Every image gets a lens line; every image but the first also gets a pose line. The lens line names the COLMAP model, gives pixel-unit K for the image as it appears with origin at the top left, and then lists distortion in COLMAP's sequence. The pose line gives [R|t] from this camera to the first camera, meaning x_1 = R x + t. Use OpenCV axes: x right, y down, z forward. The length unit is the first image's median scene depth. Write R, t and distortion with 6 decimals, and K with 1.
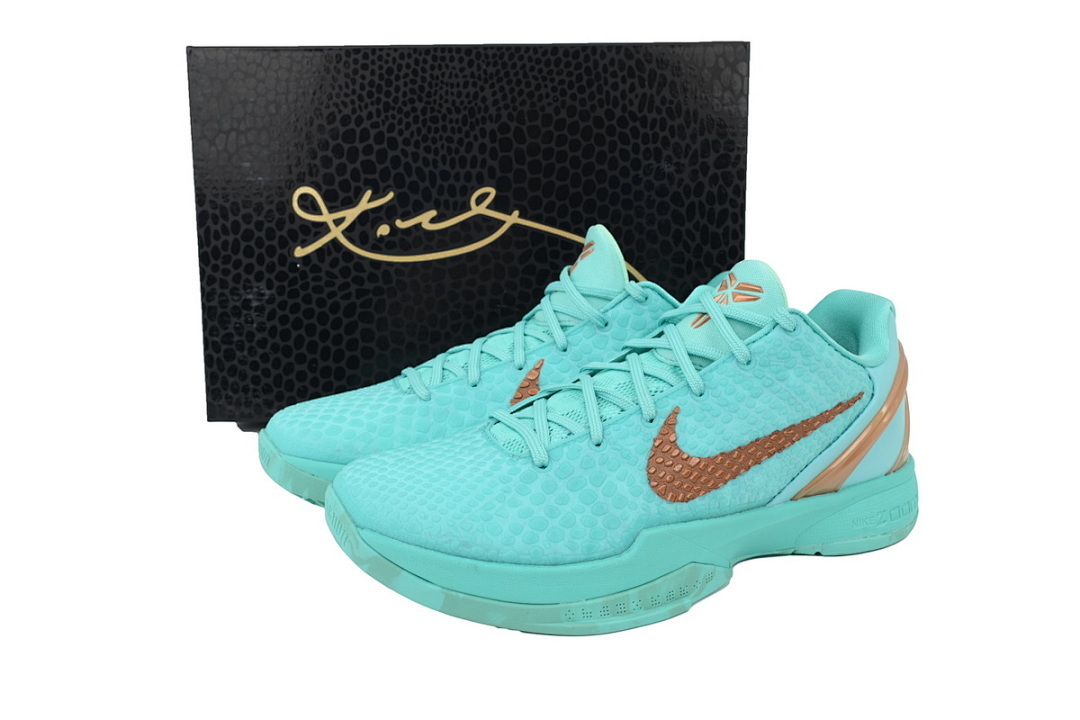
lens RADIAL K [[904.0, 0, 542.5], [0, 904.0, 362.0], [0, 0, 1]] dist [-0.012041, -0.010021]
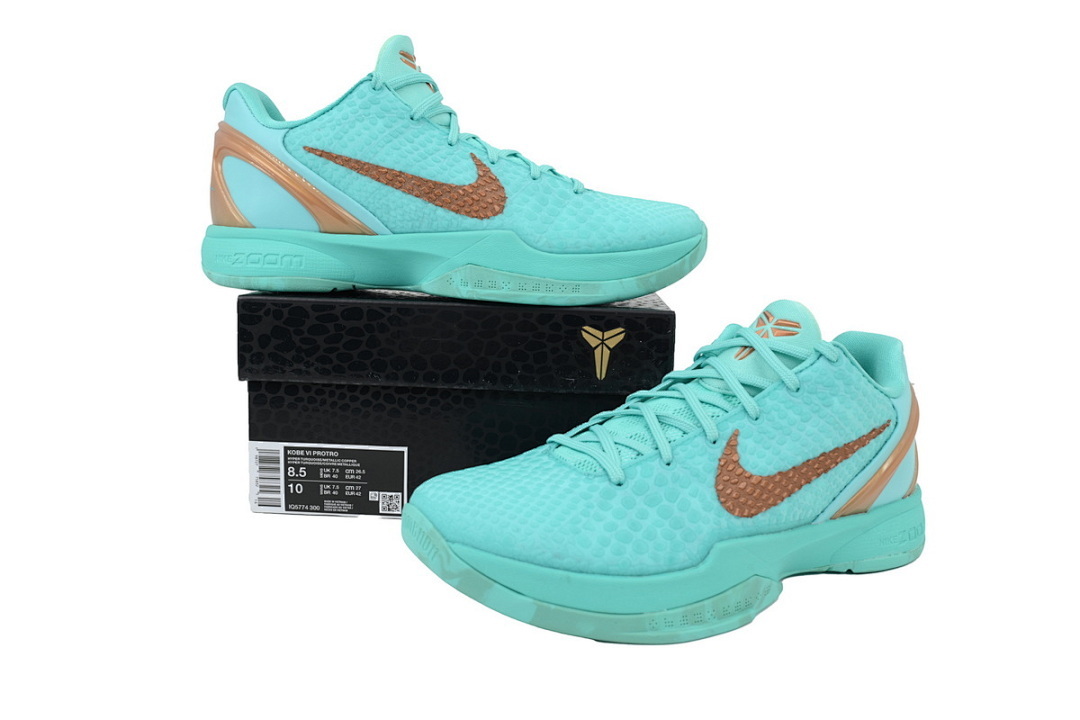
lens RADIAL K [[904.0, 0, 537.3], [0, 904.0, 357.3], [0, 0, 1]] dist [-0.012041, -0.010021]
pose [[0.991484, 0.019806, 0.128710, -0.229380], [-0.009225, 0.996566, -0.082292, 0.055137], [-0.129898, 0.080404, 0.988262, -0.040169]]
